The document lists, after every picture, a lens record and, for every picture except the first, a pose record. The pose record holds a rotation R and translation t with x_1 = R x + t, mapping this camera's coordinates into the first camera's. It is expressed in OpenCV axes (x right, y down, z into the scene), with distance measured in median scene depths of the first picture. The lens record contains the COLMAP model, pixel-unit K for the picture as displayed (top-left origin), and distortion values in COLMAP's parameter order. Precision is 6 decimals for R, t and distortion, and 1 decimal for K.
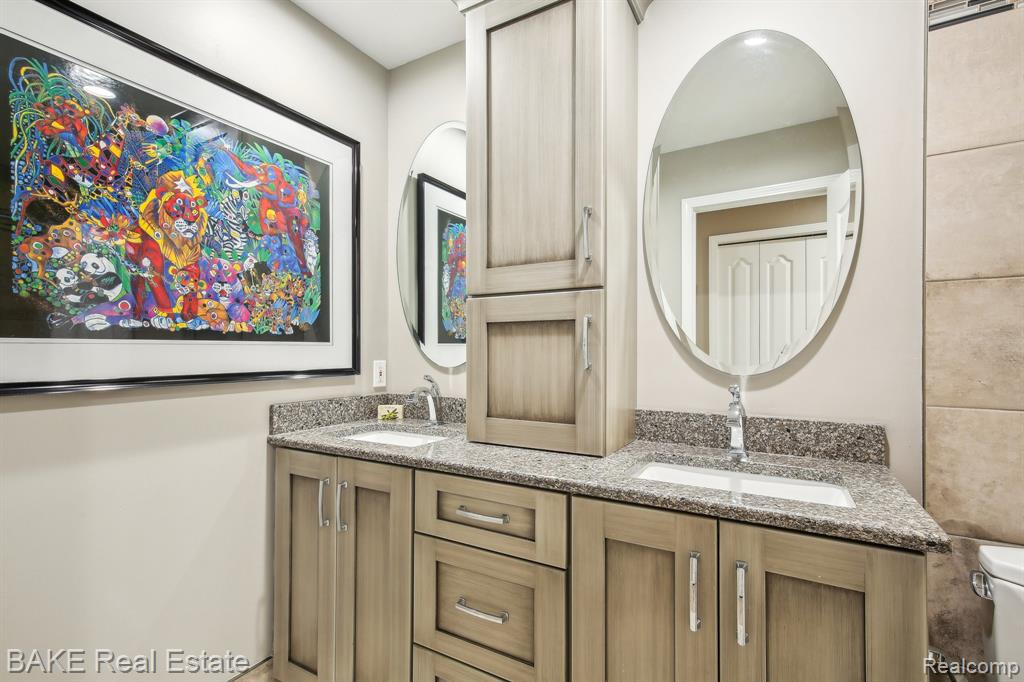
lens RADIAL K [[473.2, 0, 506.6], [0, 473.2, 341.4], [0, 0, 1]] dist [-0.000097, -0.000672]
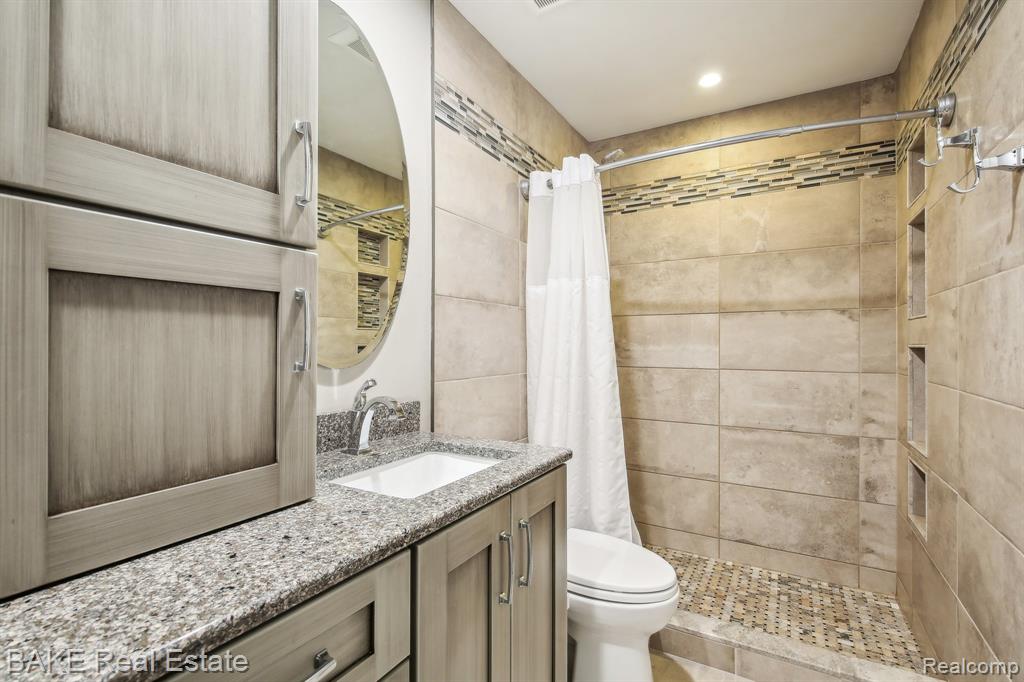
lens RADIAL K [[473.2, 0, 506.6], [0, 473.2, 341.4], [0, 0, 1]] dist [-0.000097, -0.000672]
pose [[-0.006703, 0.003769, 0.999970, -0.470631], [-0.024287, 0.999697, -0.003930, 0.012815], [-0.999683, -0.024313, -0.006609, 0.706014]]
